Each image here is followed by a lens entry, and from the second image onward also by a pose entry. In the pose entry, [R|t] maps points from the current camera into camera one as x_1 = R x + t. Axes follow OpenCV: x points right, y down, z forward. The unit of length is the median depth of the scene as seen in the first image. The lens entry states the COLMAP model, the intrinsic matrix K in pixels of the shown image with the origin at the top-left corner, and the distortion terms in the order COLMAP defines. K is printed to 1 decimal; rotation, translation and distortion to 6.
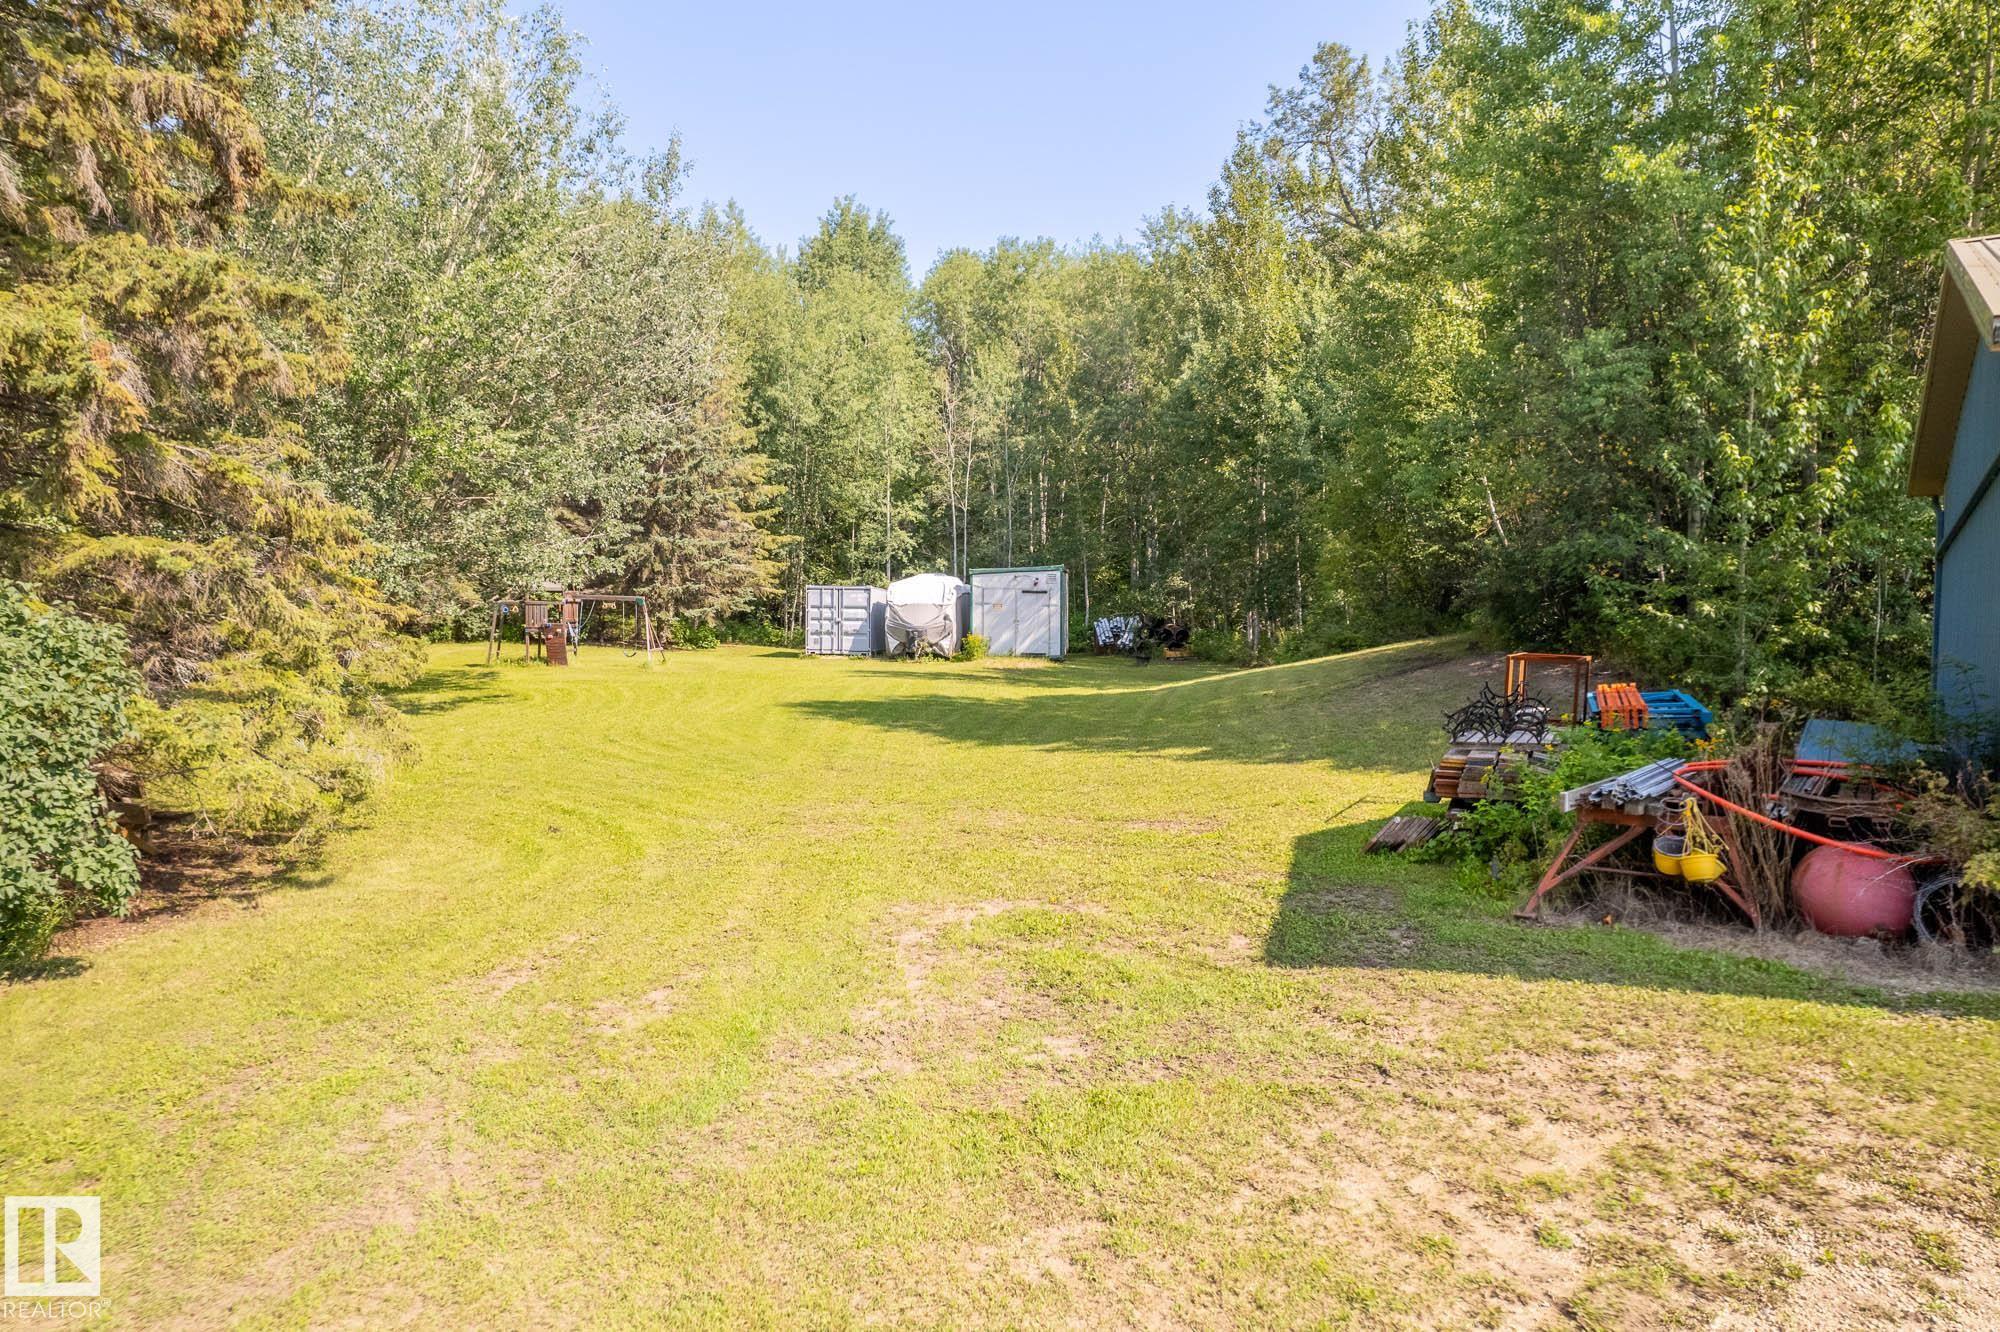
lens RADIAL K [[1291.4, 0, 999.4], [0, 1291.4, 682.3], [0, 0, 1]] dist [-0.094401, 0.080315]
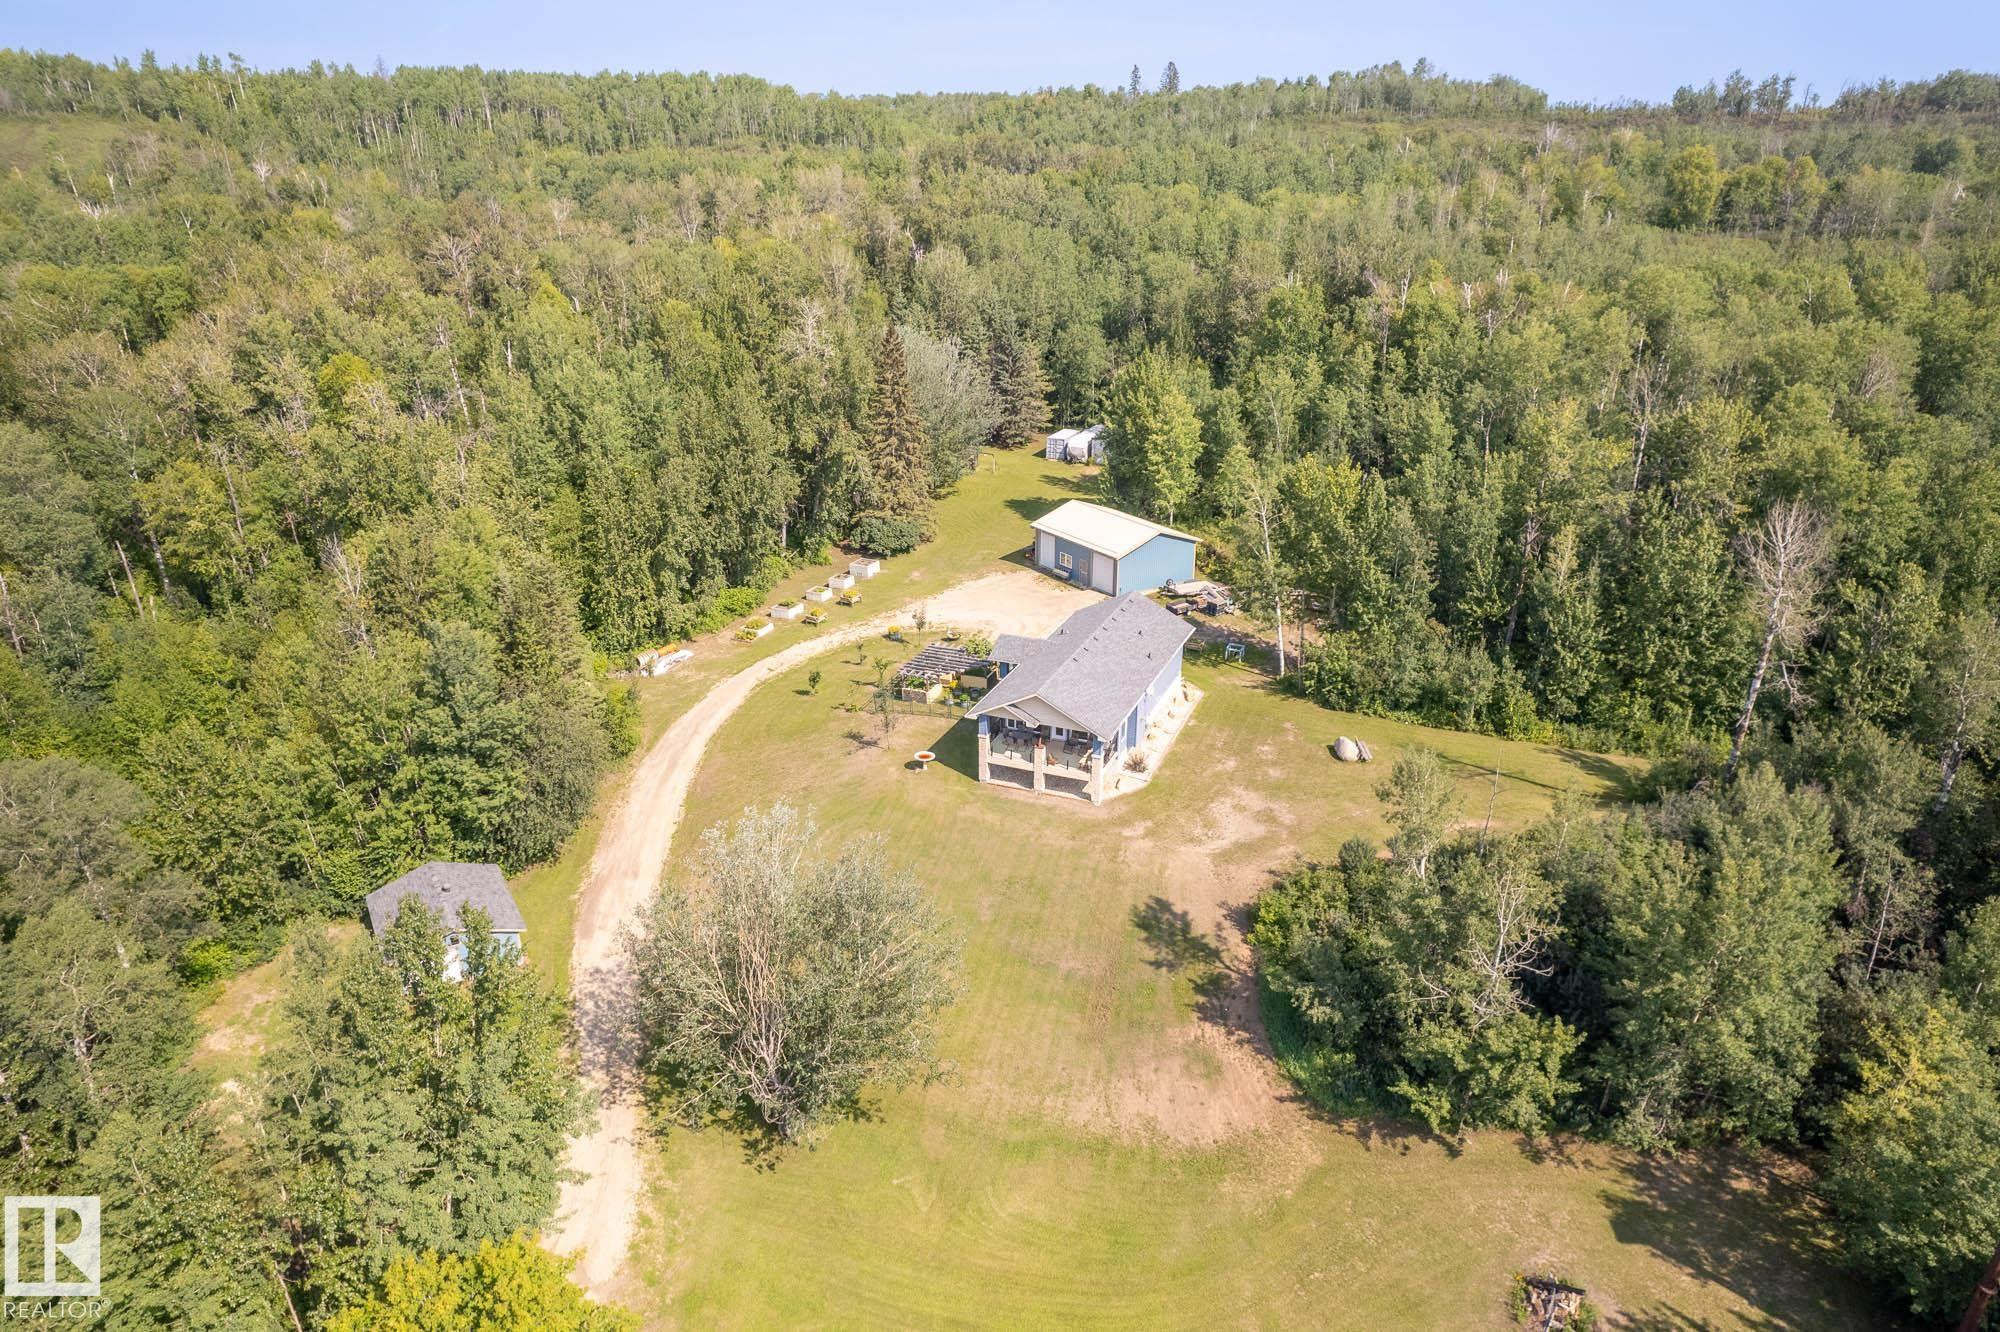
lens RADIAL K [[1291.4, 0, 999.4], [0, 1291.4, 682.3], [0, 0, 1]] dist [-0.094401, 0.080315]
pose [[0.927020, 0.138125, -0.348647, 0.969409], [-0.011516, 0.939744, 0.341685, -0.604151], [0.374834, -0.312734, 0.872752, -2.127629]]
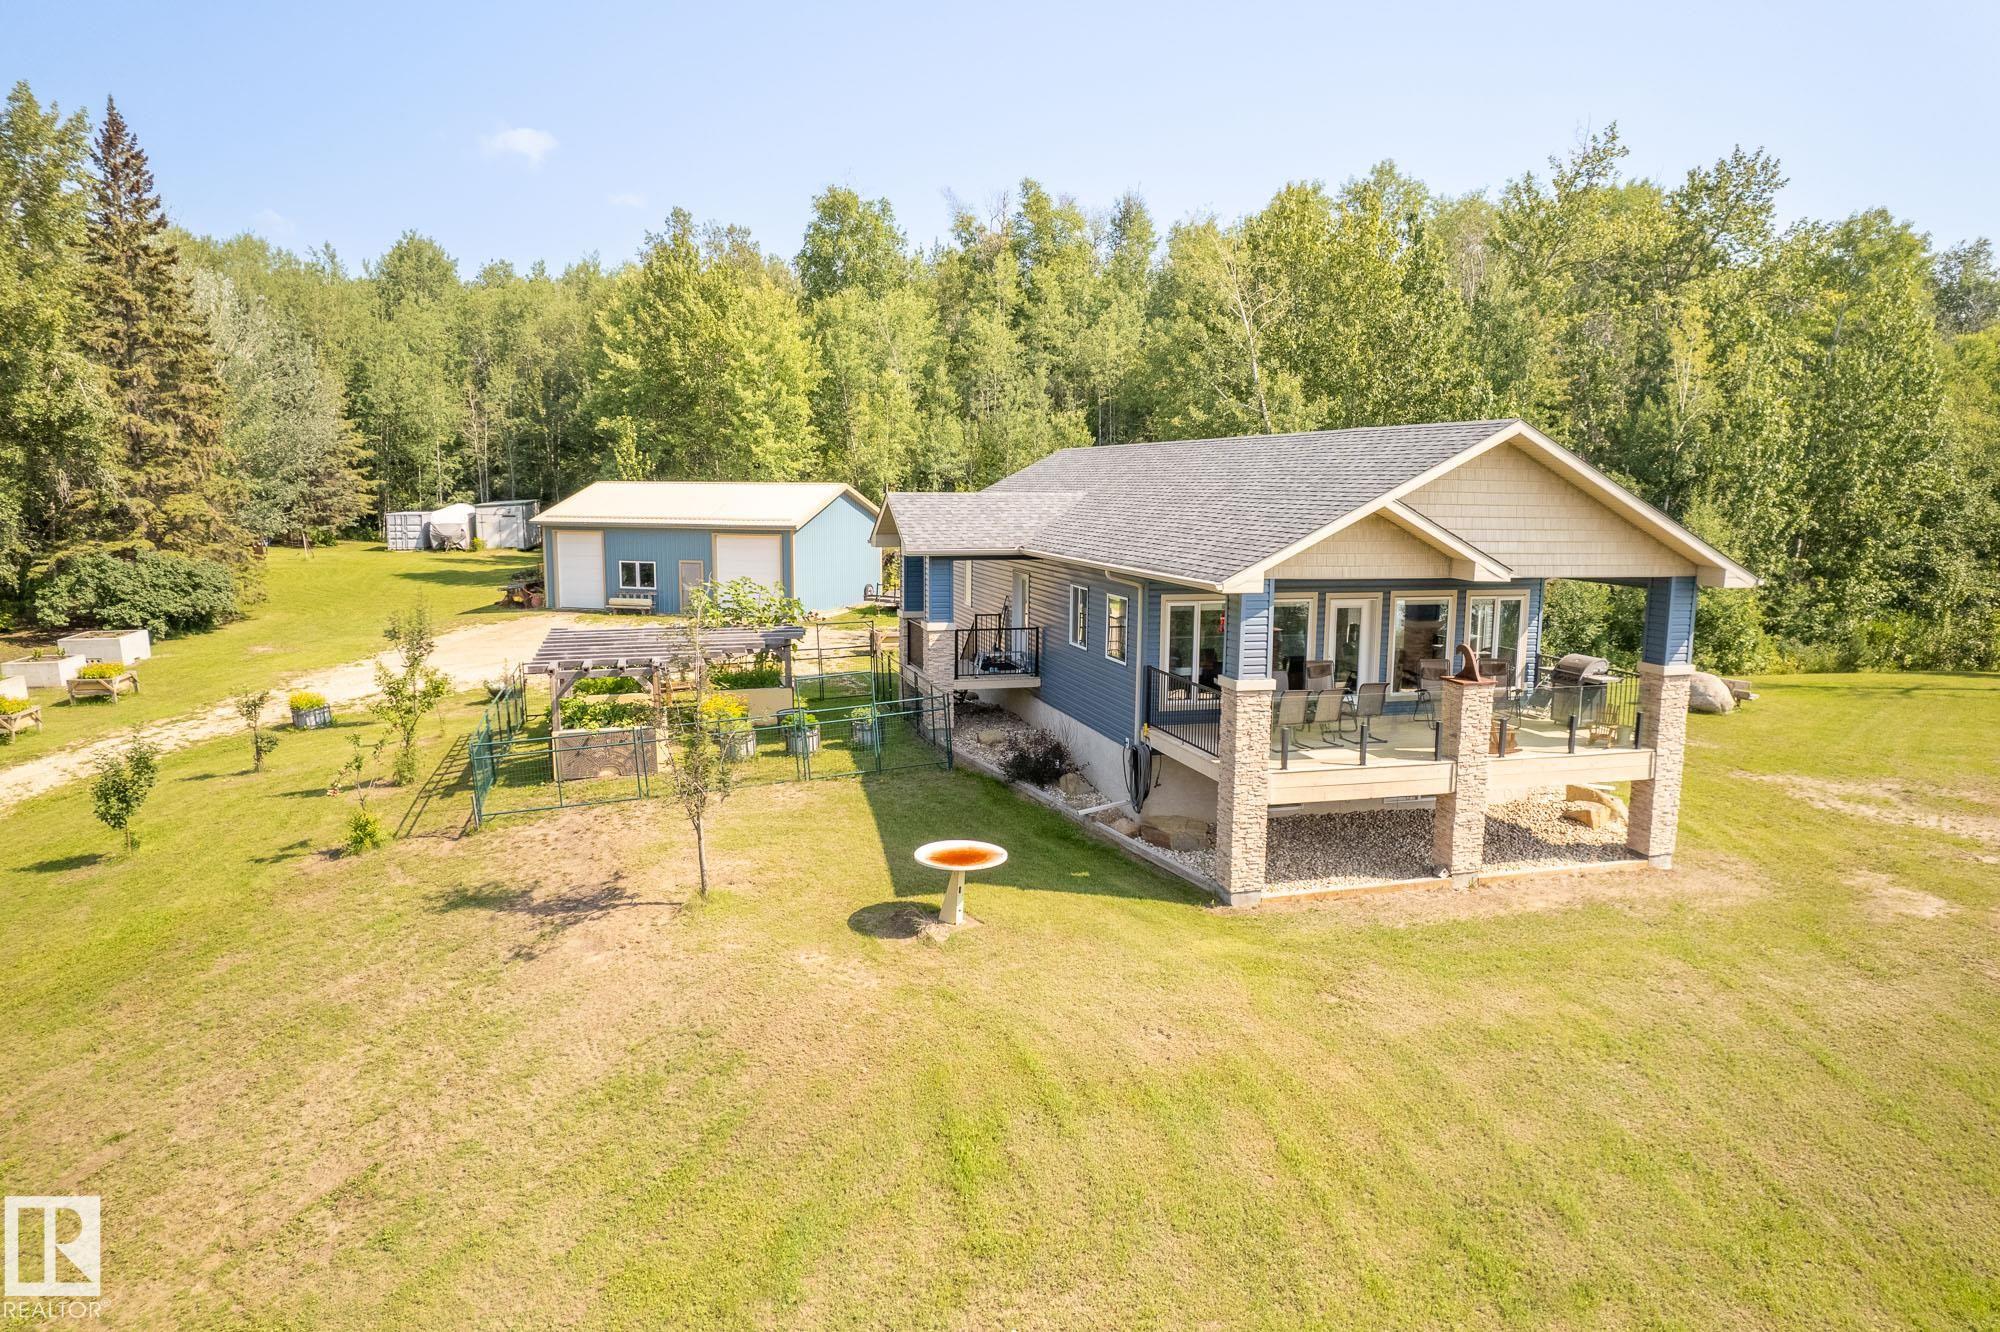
lens RADIAL K [[1291.4, 0, 999.4], [0, 1291.4, 682.3], [0, 0, 1]] dist [-0.094401, 0.080315]
pose [[0.963434, -0.040599, 0.264854, 0.214321], [0.012009, 0.994004, 0.108682, -0.018997], [-0.267678, -0.101528, 0.958144, -1.057861]]
